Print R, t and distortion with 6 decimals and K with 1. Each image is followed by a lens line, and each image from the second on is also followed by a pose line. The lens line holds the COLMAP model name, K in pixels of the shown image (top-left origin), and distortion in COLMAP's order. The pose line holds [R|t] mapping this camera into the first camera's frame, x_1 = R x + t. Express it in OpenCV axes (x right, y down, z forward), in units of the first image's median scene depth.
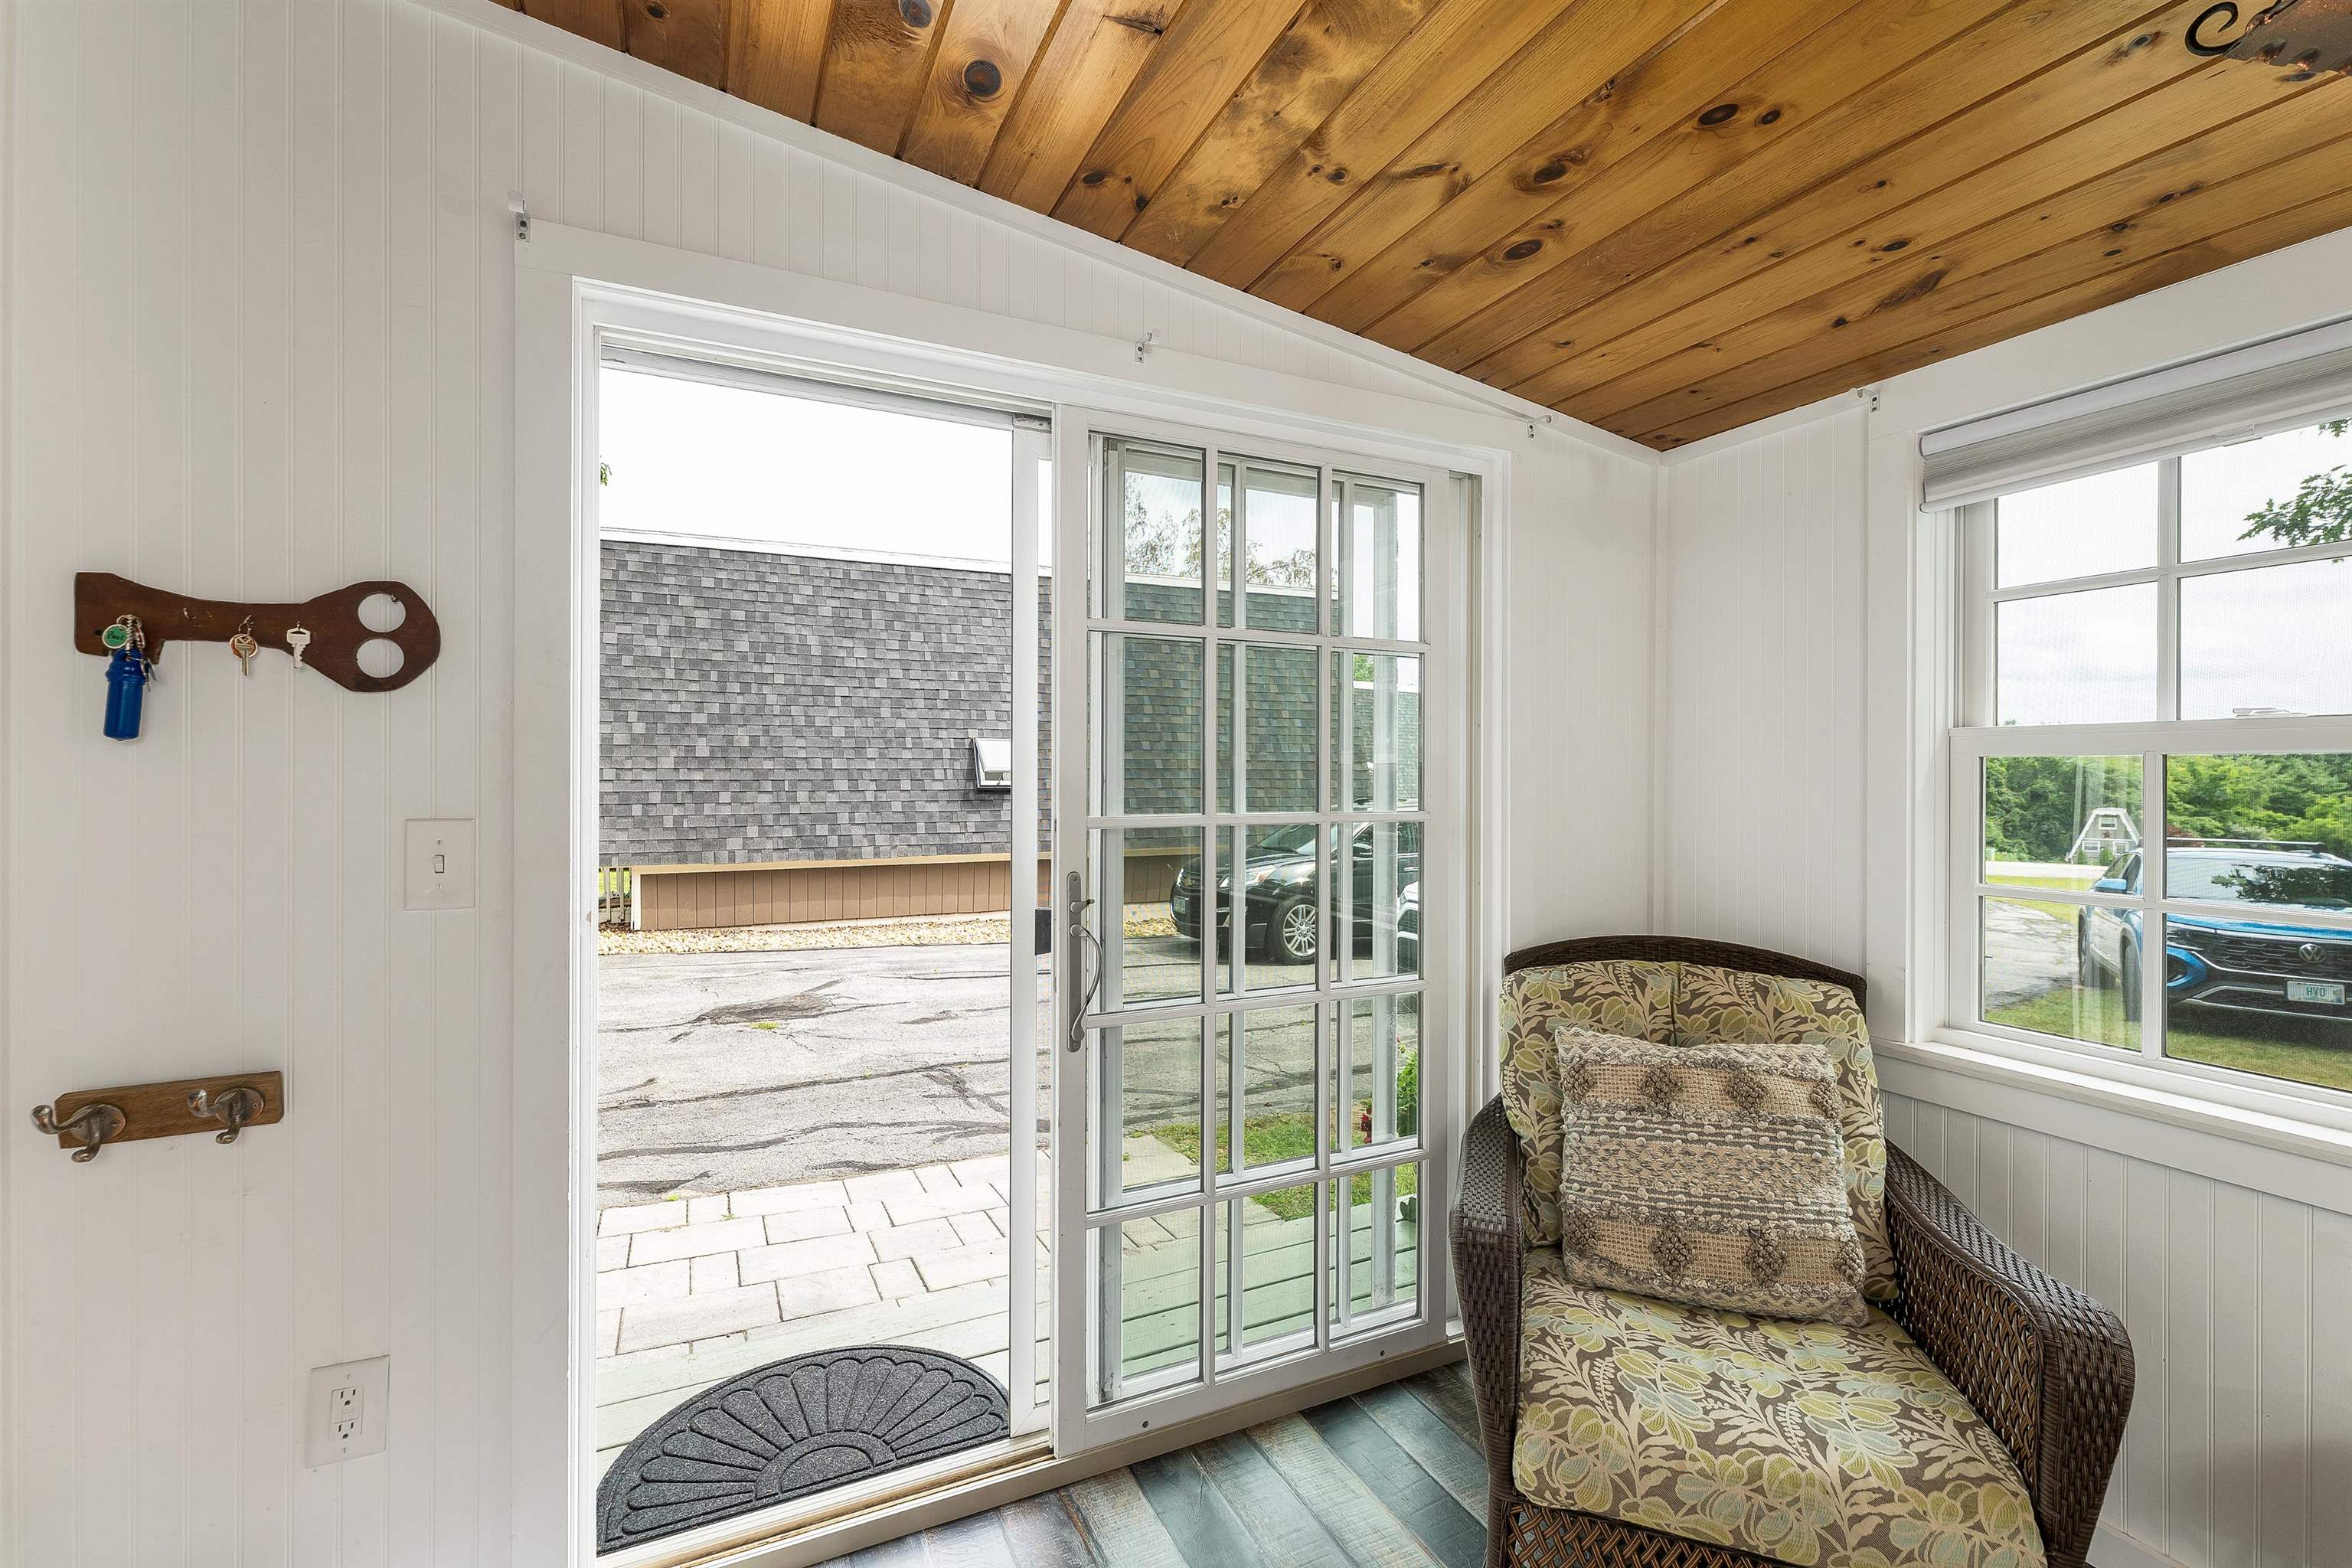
lens RADIAL K [[989.6, 0, 1170.8], [0, 989.6, 767.2], [0, 0, 1]] dist [-0.007231, 0.000312]
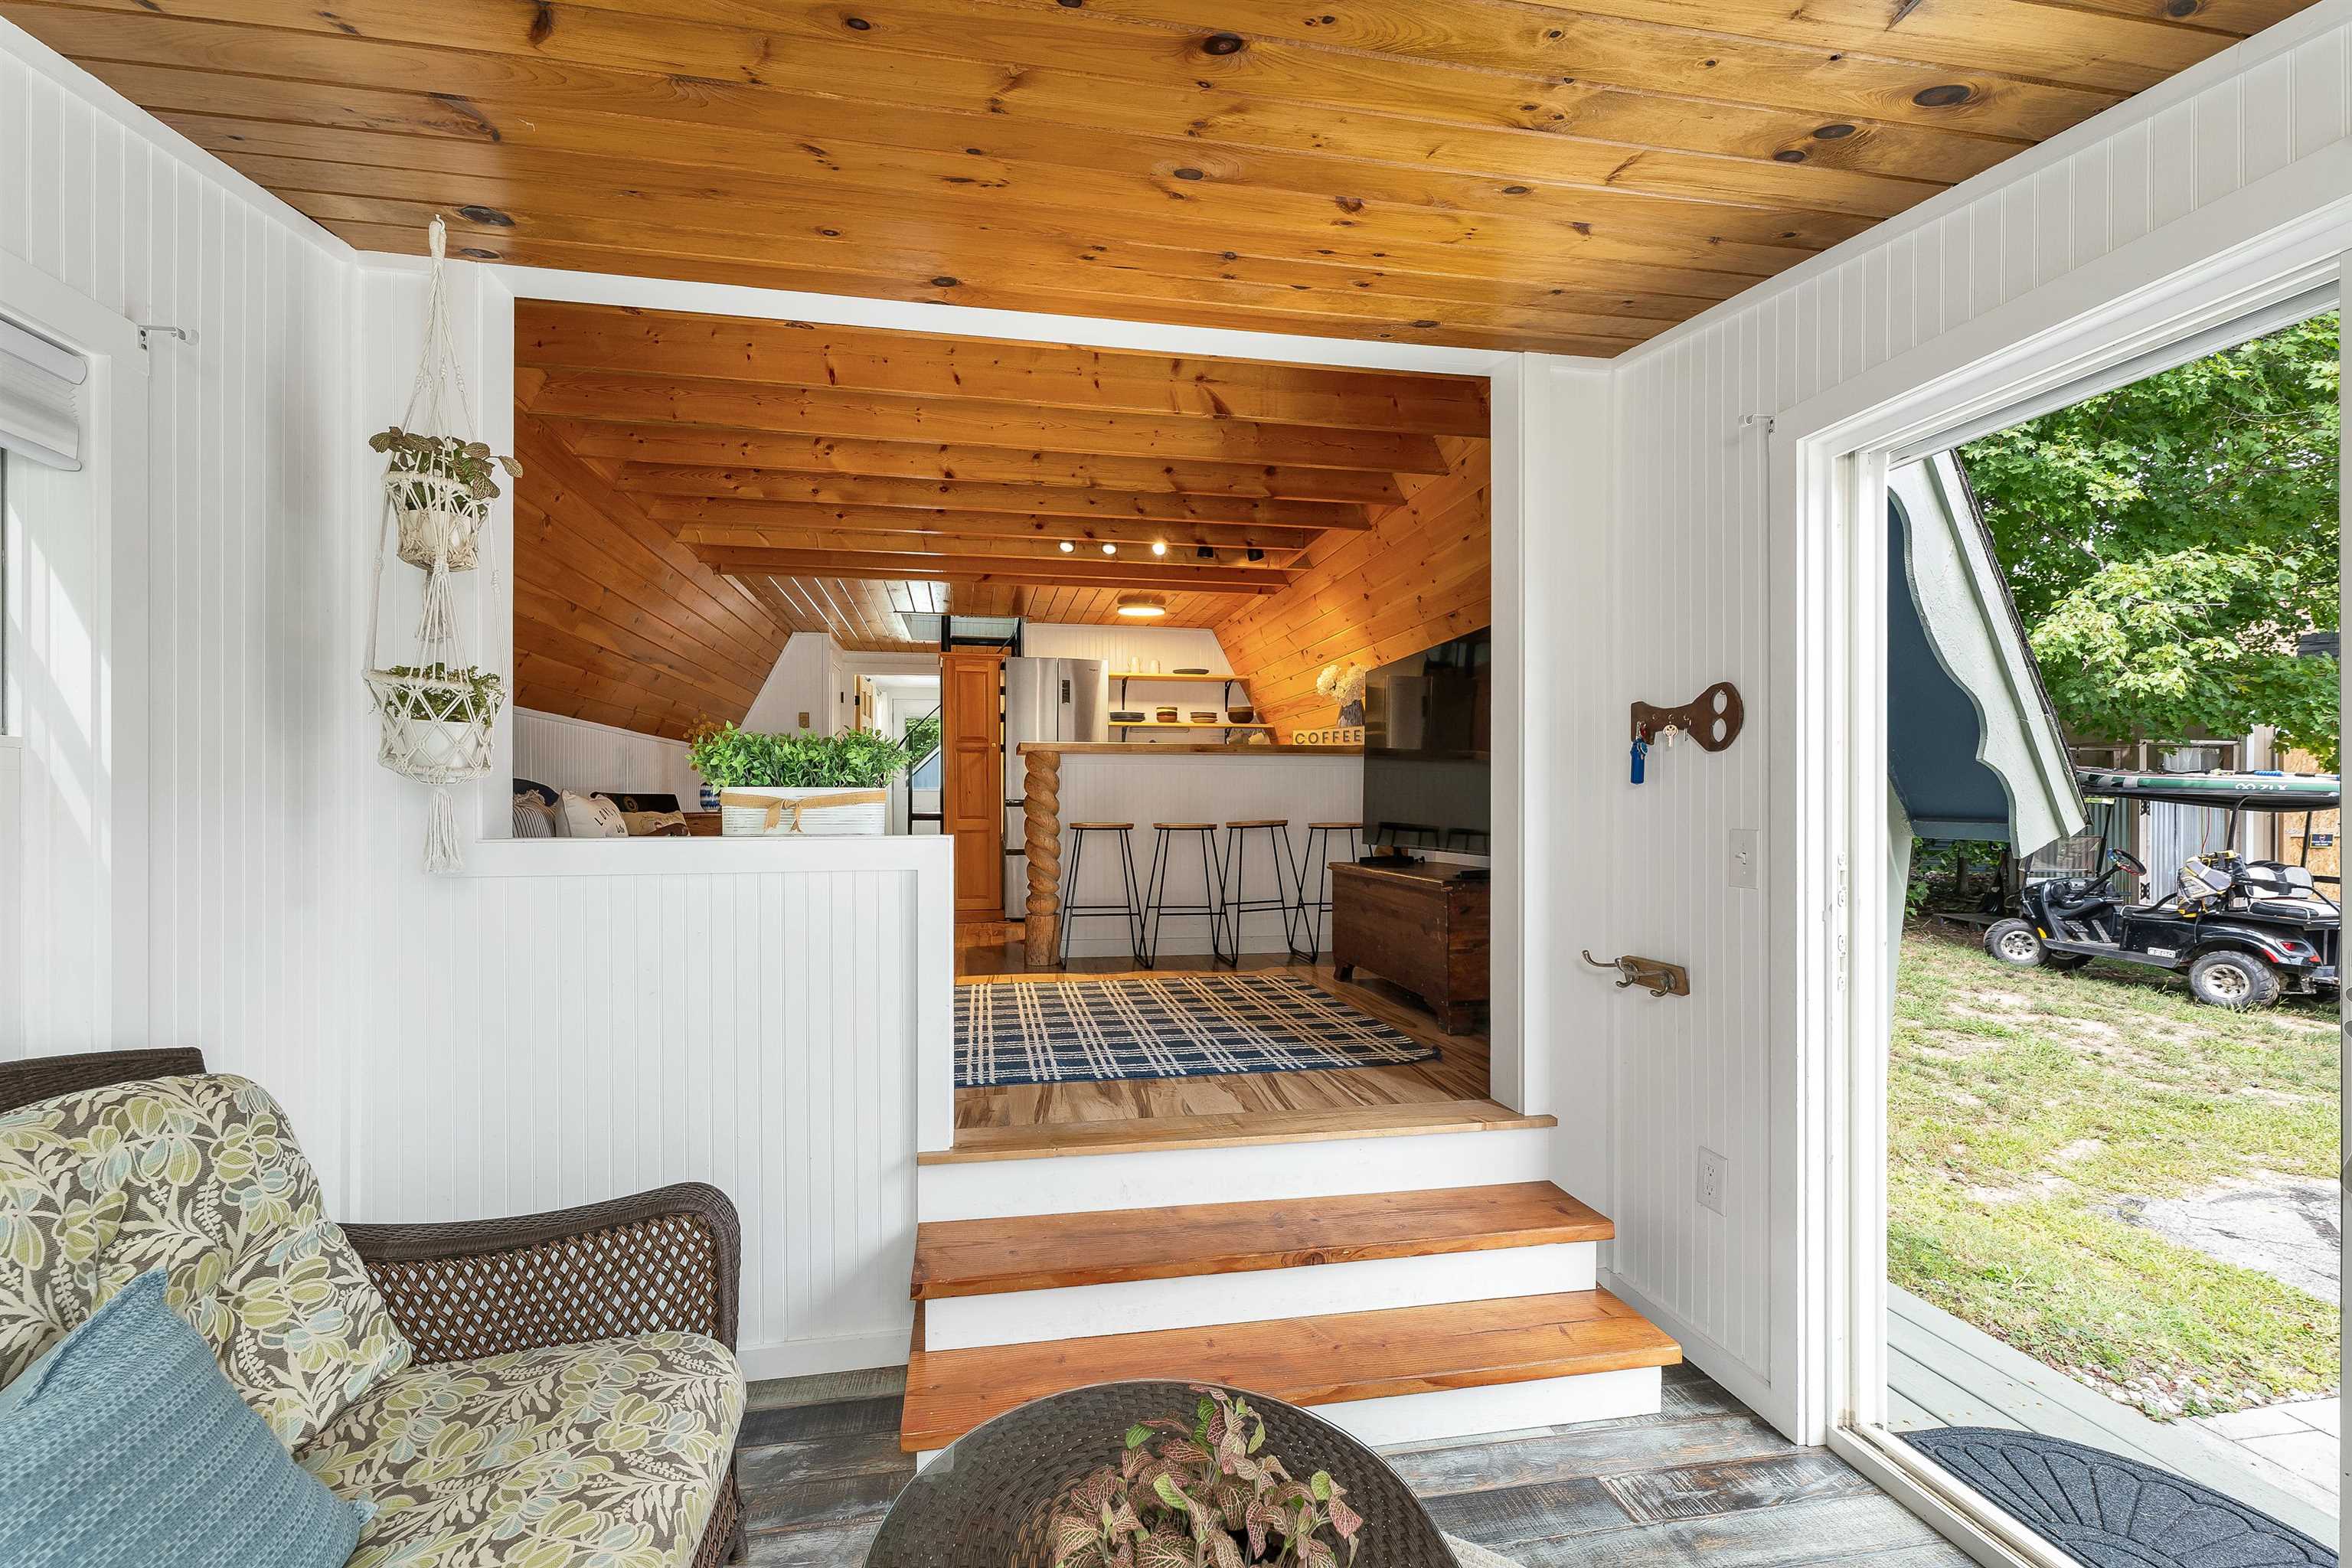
lens RADIAL K [[989.6, 0, 1167.2], [0, 989.6, 802.6], [0, 0, 1]] dist [-0.007231, 0.000312]
pose [[-0.248224, -0.005042, -0.968690, 1.016380], [0.005376, 0.999964, -0.006582, 0.015344], [0.968688, -0.006842, -0.248188, 0.520047]]
